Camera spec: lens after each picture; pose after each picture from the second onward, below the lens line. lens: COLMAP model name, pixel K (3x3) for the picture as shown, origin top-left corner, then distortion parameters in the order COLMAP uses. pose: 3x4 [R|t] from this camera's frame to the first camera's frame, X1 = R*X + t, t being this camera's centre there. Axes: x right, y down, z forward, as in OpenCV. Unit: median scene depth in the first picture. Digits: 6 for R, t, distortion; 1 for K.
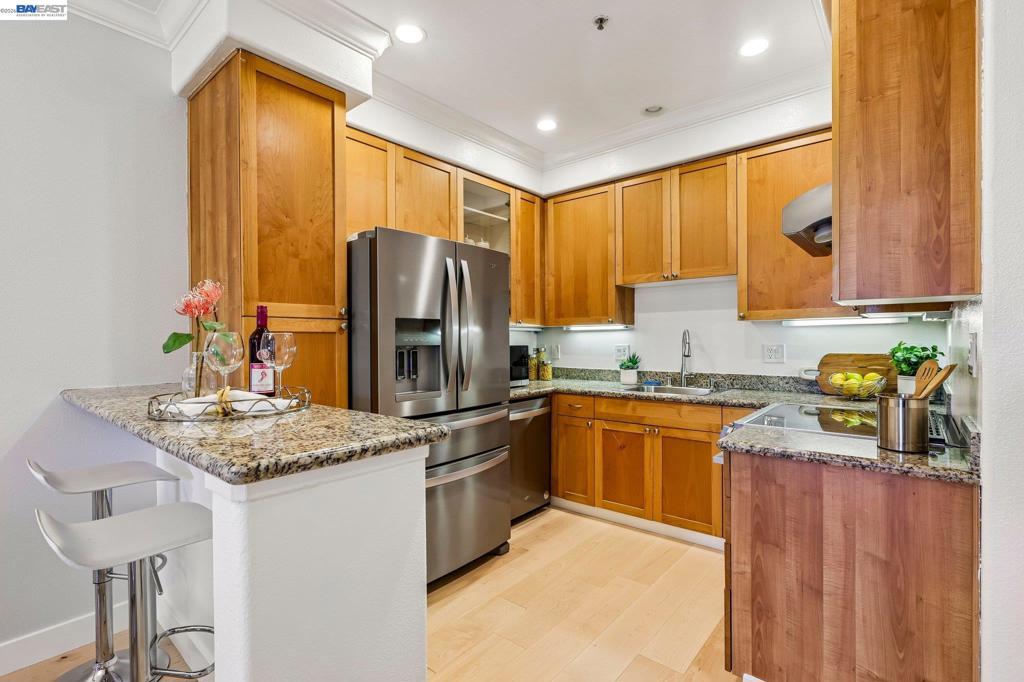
lens RADIAL K [[479.4, 0, 518.2], [0, 479.4, 341.4], [0, 0, 1]] dist [-0.001051, -0.000161]
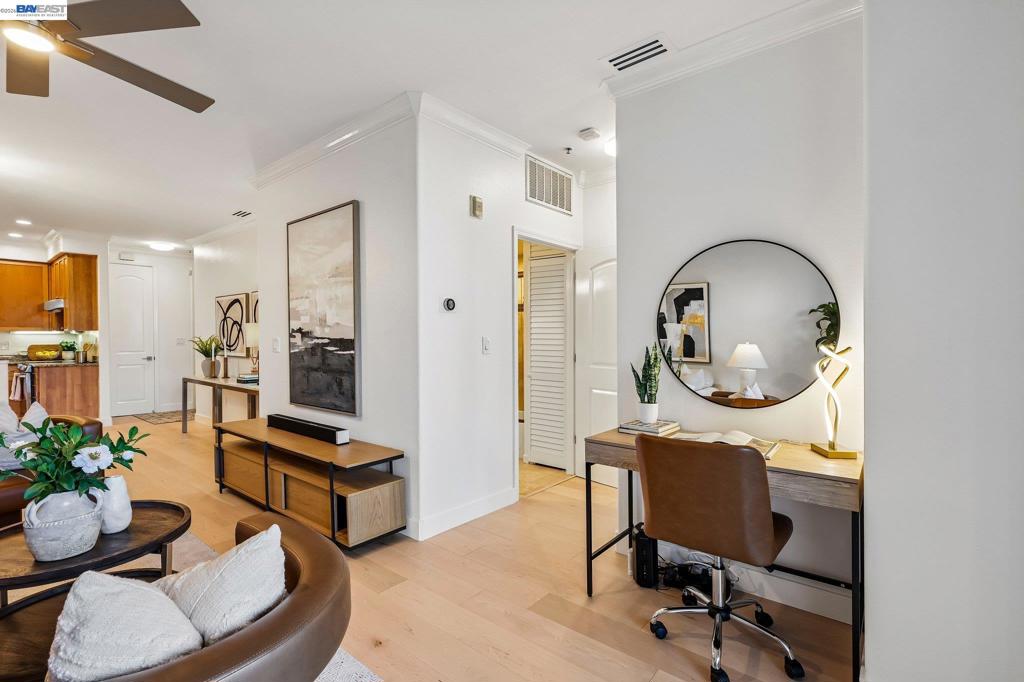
lens RADIAL K [[479.4, 0, 518.2], [0, 479.4, 341.4], [0, 0, 1]] dist [-0.001051, -0.000161]
pose [[-0.006440, -0.005132, 0.999966, -3.571020], [0.007776, 0.999956, 0.005182, 0.023222], [-0.999949, 0.007809, -0.006399, -2.955832]]
